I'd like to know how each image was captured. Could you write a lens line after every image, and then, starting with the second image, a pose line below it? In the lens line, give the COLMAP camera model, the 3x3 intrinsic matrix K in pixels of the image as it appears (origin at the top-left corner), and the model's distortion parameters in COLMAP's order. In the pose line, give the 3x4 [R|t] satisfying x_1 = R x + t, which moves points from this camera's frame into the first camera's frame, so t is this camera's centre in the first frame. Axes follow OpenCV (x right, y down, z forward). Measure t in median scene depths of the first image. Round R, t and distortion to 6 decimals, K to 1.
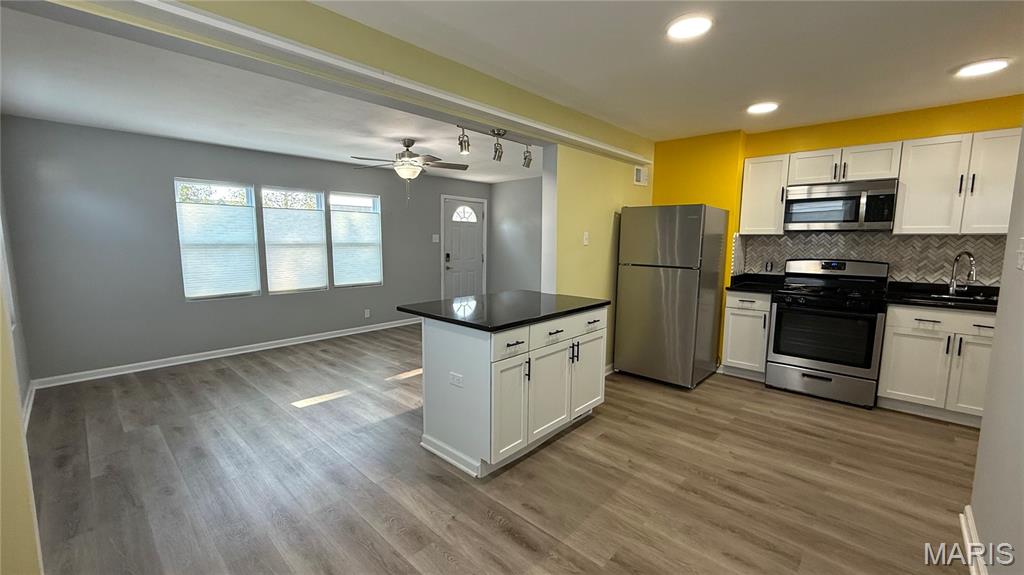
lens RADIAL K [[408.2, 0, 508.5], [0, 408.2, 287.2], [0, 0, 1]] dist [0.000555, -0.000299]
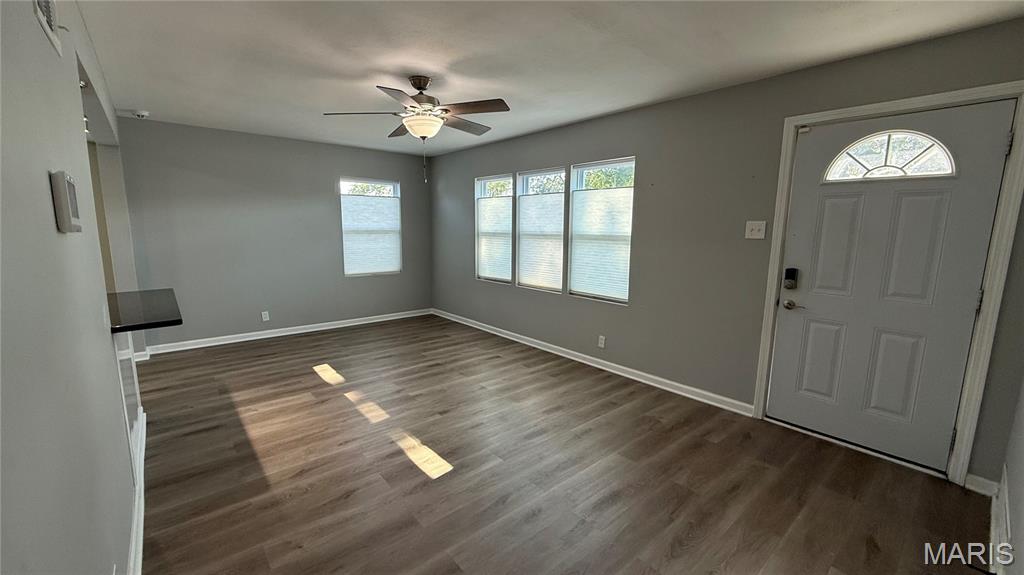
lens RADIAL K [[408.2, 0, 508.5], [0, 408.2, 287.2], [0, 0, 1]] dist [0.000555, -0.000299]
pose [[-0.114053, 0.144577, -0.982898, 0.497379], [-0.124207, 0.979517, 0.158492, -0.173202], [0.985680, 0.140159, -0.093760, 1.428551]]
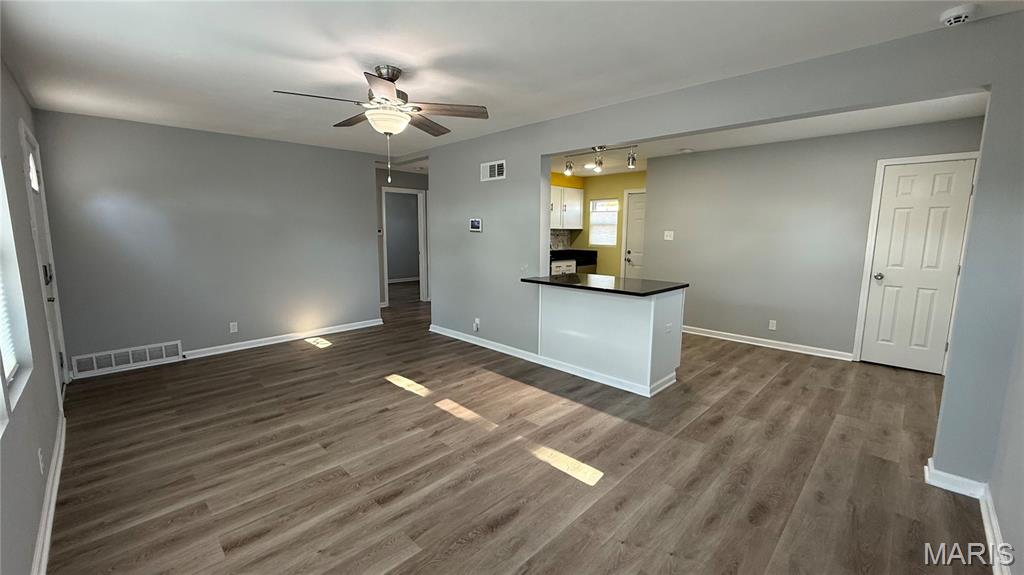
lens RADIAL K [[408.2, 0, 508.5], [0, 408.2, 287.2], [0, 0, 1]] dist [0.000555, -0.000299]
pose [[0.033970, -0.141280, 0.989387, -1.011577], [0.112533, 0.984203, 0.136676, -0.119833], [-0.993067, 0.106696, 0.049331, 0.945627]]
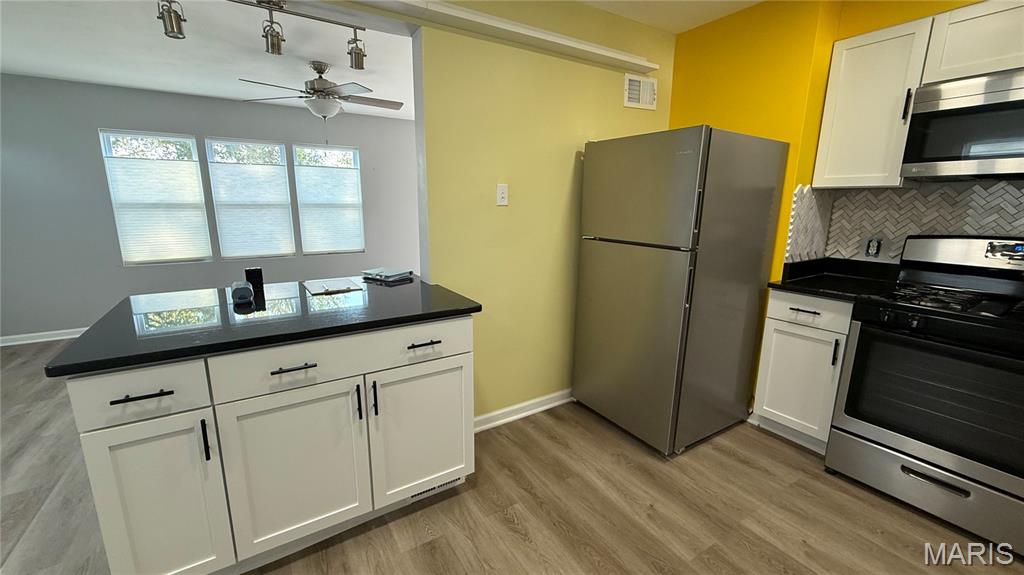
lens RADIAL K [[408.2, 0, 508.5], [0, 408.2, 287.2], [0, 0, 1]] dist [0.000555, -0.000299]
pose [[0.965890, 0.054976, -0.253049, 0.343584], [-0.033007, 0.995371, 0.090259, -0.034345], [0.256840, -0.078828, 0.963234, 0.382174]]
